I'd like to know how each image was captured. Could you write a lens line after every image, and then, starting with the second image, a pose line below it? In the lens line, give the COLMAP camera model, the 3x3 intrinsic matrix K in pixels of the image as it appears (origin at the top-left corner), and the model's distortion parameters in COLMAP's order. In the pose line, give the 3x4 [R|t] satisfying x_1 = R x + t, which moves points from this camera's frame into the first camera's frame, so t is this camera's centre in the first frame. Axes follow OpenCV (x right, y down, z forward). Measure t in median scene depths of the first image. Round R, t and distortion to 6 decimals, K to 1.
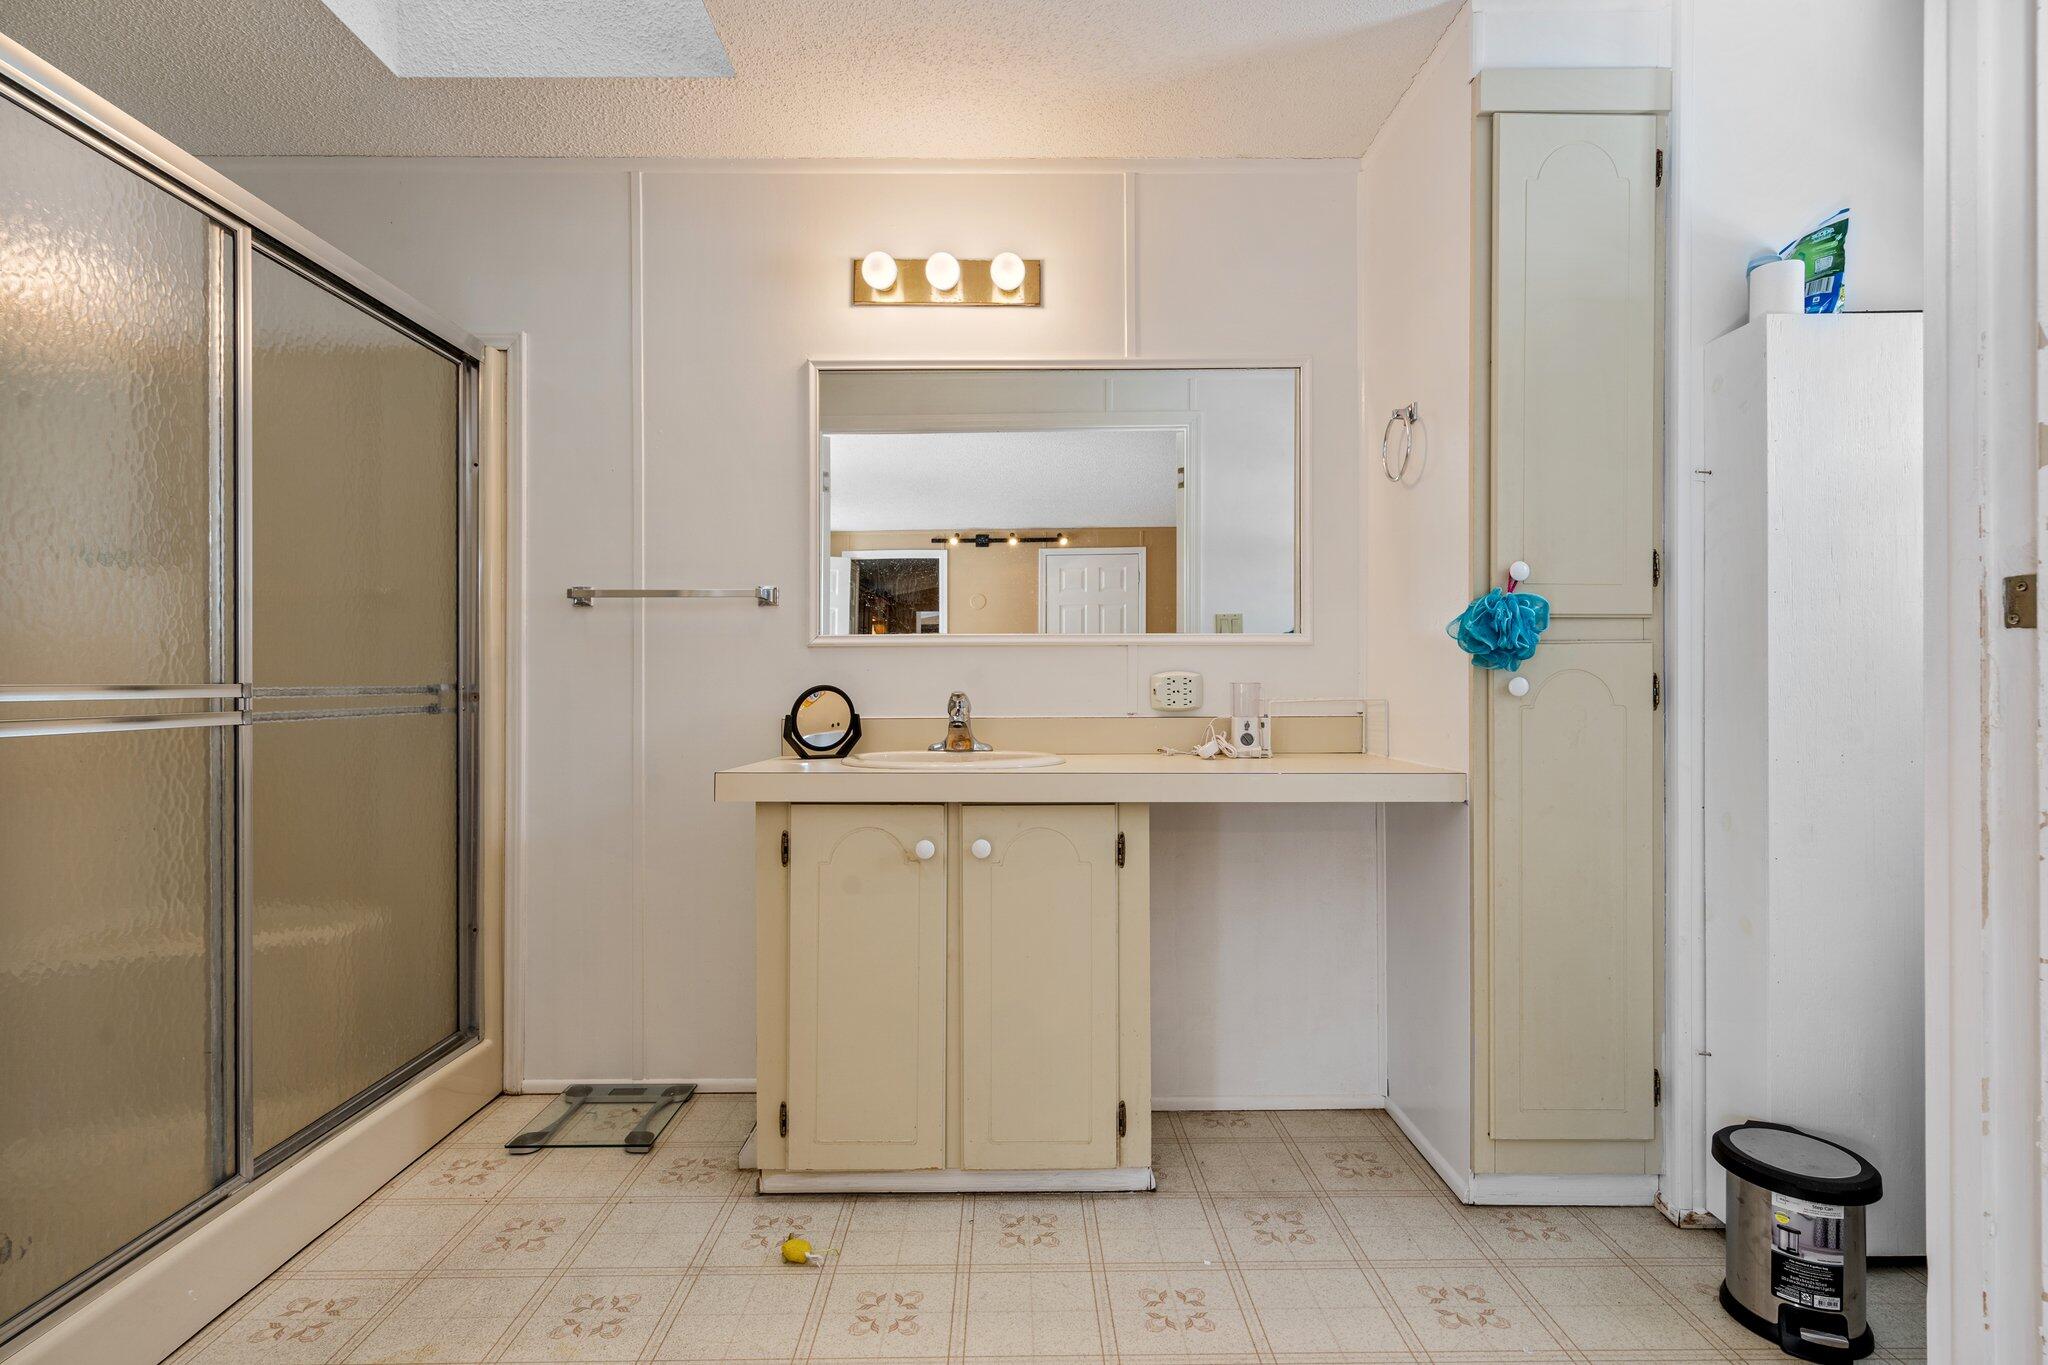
lens RADIAL K [[945.1, 0, 1021.4], [0, 945.1, 673.4], [0, 0, 1]] dist [-0.001402, 0.001382]
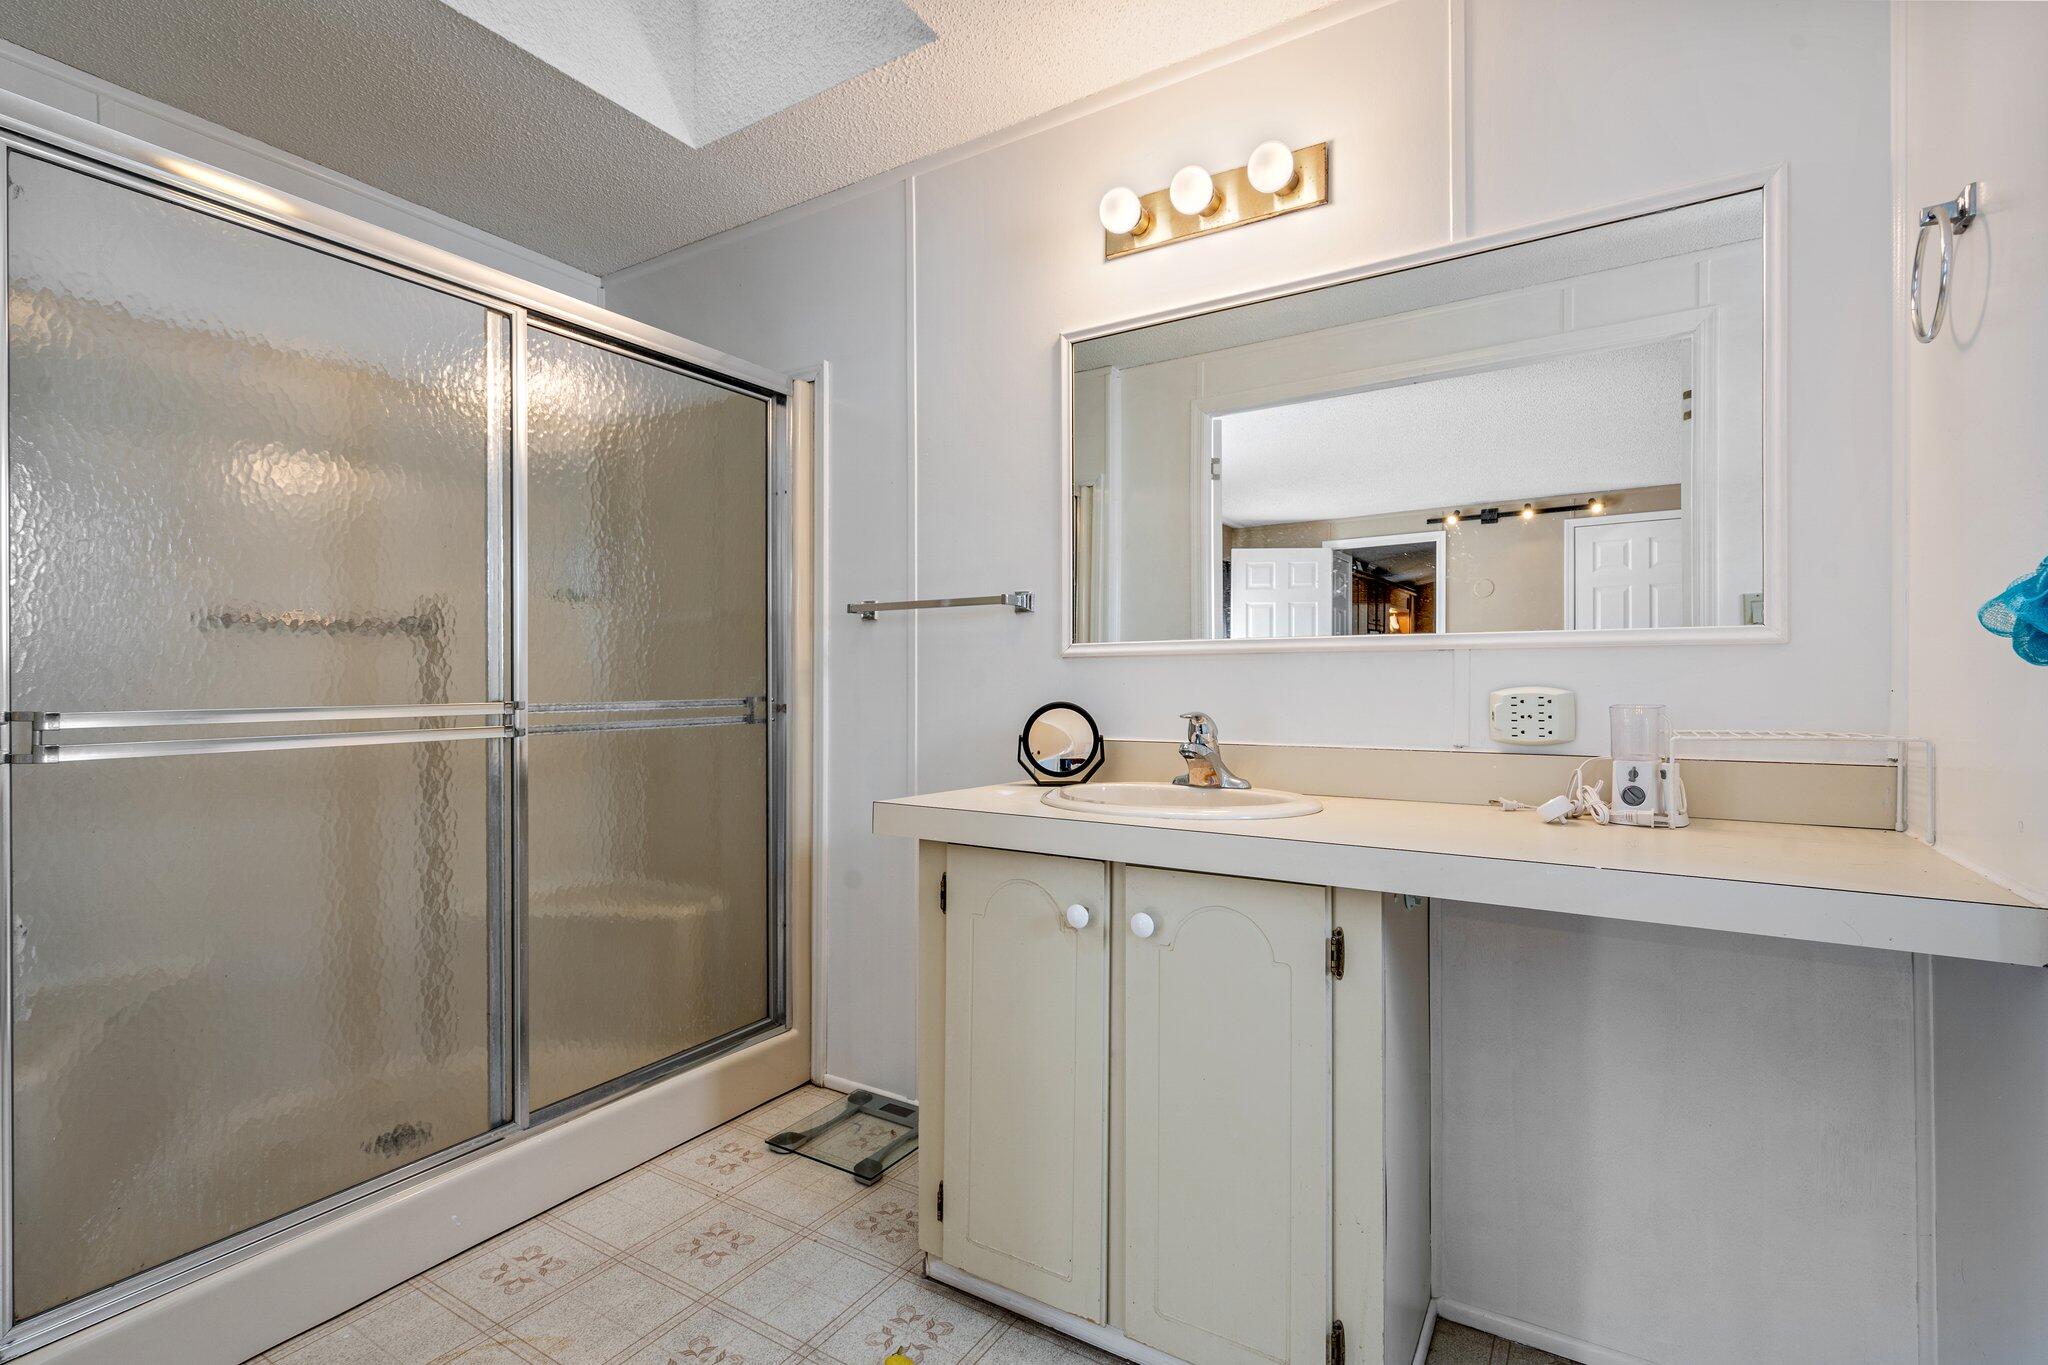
lens RADIAL K [[945.1, 0, 1005.6], [0, 945.1, 673.5], [0, 0, 1]] dist [-0.001402, 0.001382]
pose [[0.846680, -0.003828, -0.532088, 0.217240], [0.005841, 0.999981, 0.002100, -0.016099], [0.532070, -0.004886, 0.846686, 0.236559]]
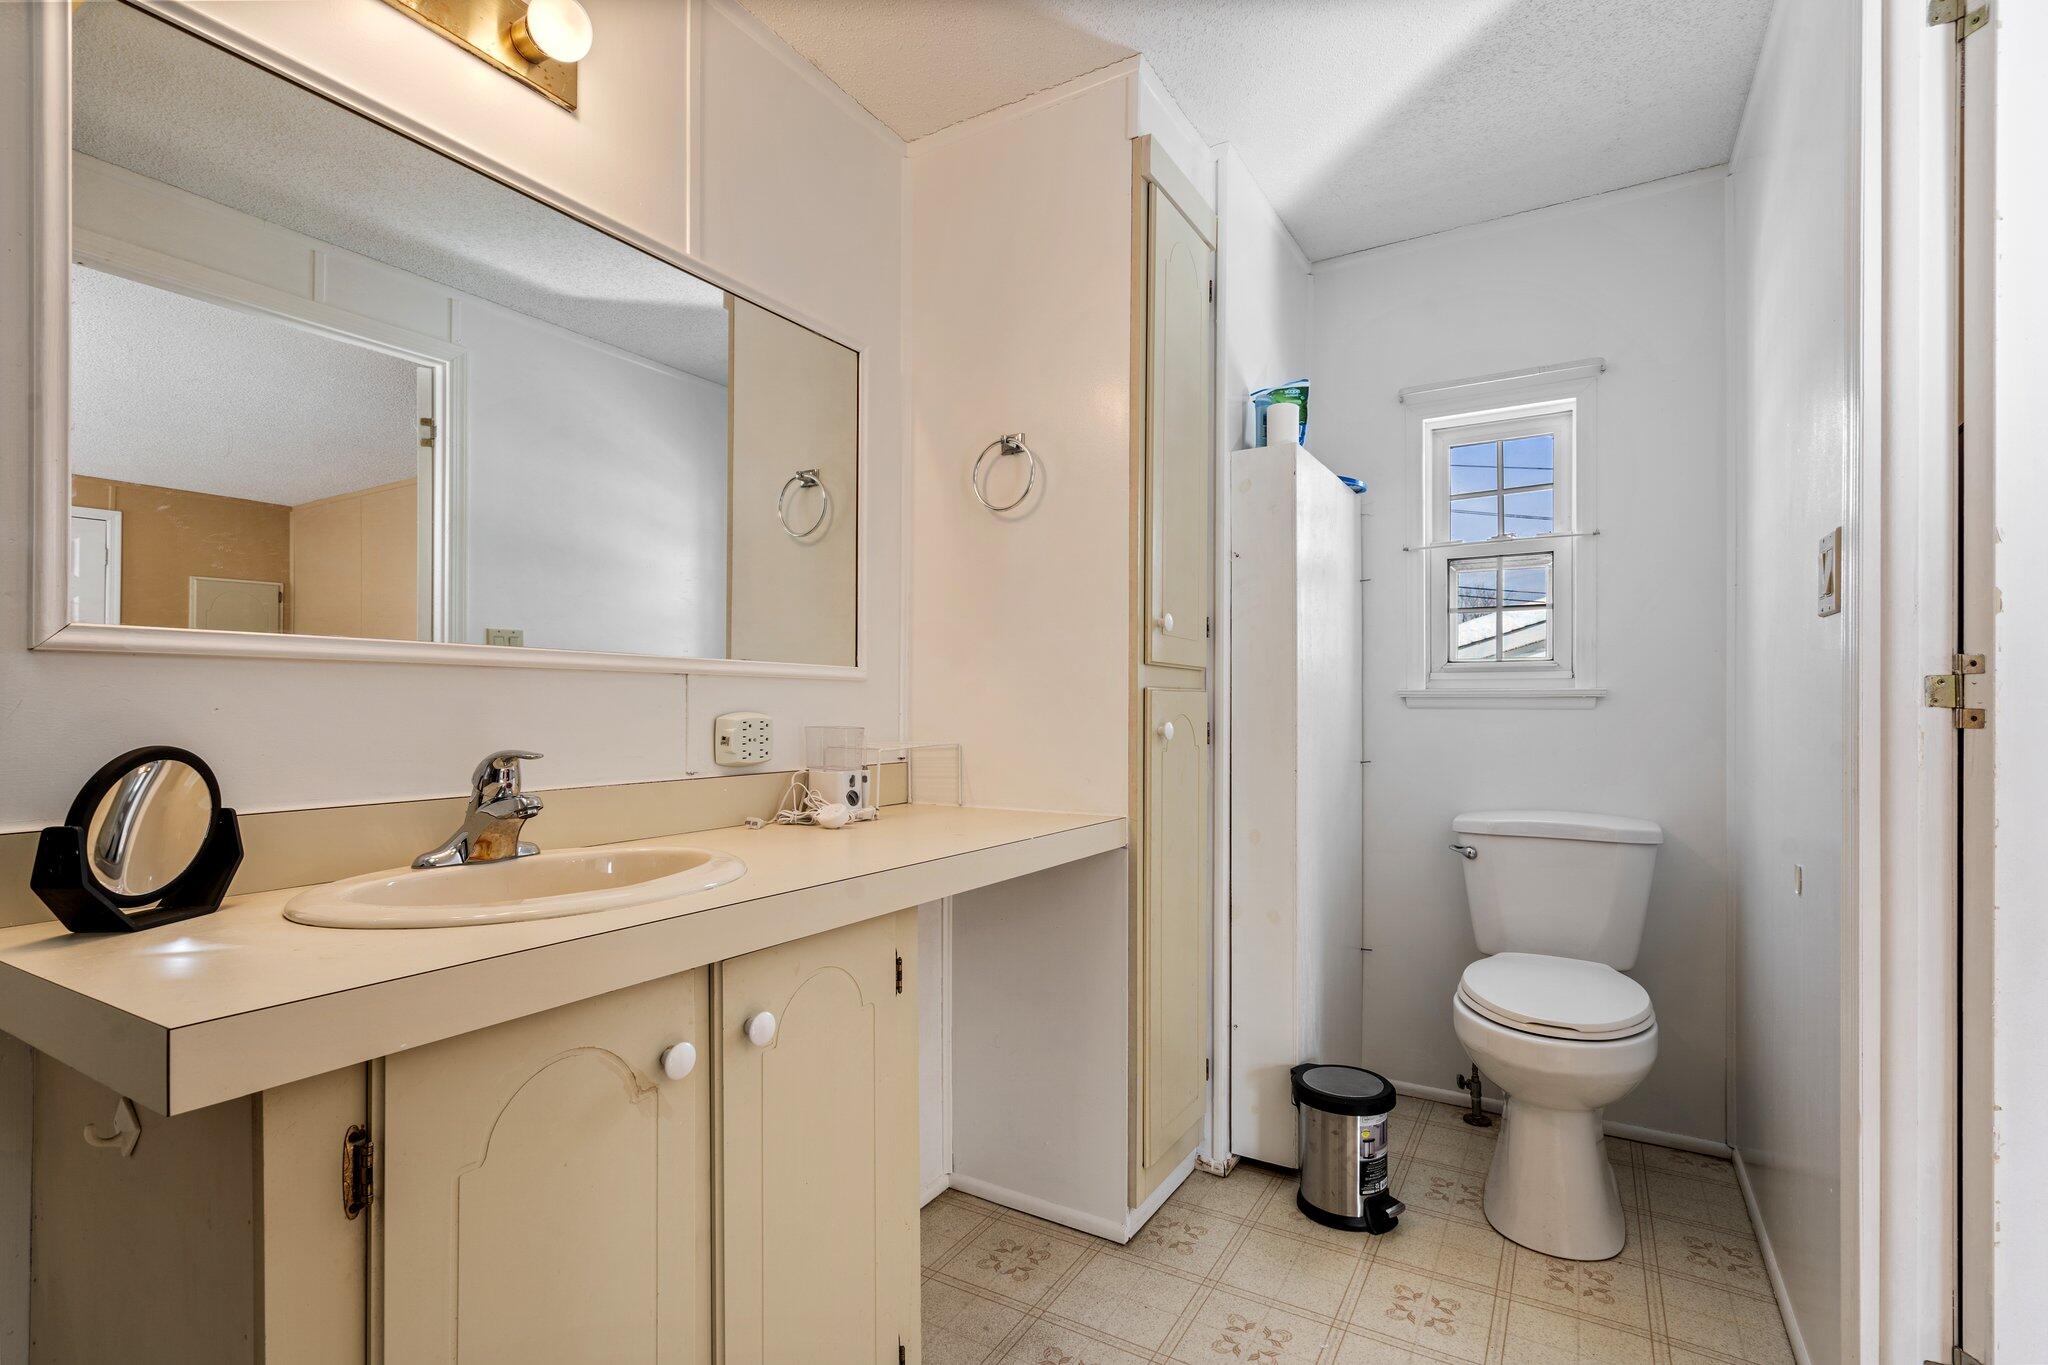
lens RADIAL K [[945.1, 0, 988.9], [0, 945.1, 704.4], [0, 0, 1]] dist [-0.001402, 0.001382]
pose [[0.527797, 0.007470, 0.849337, -0.375777], [-0.009082, 0.999954, -0.003151, -0.008101], [-0.849322, -0.006050, 0.527841, 0.477085]]
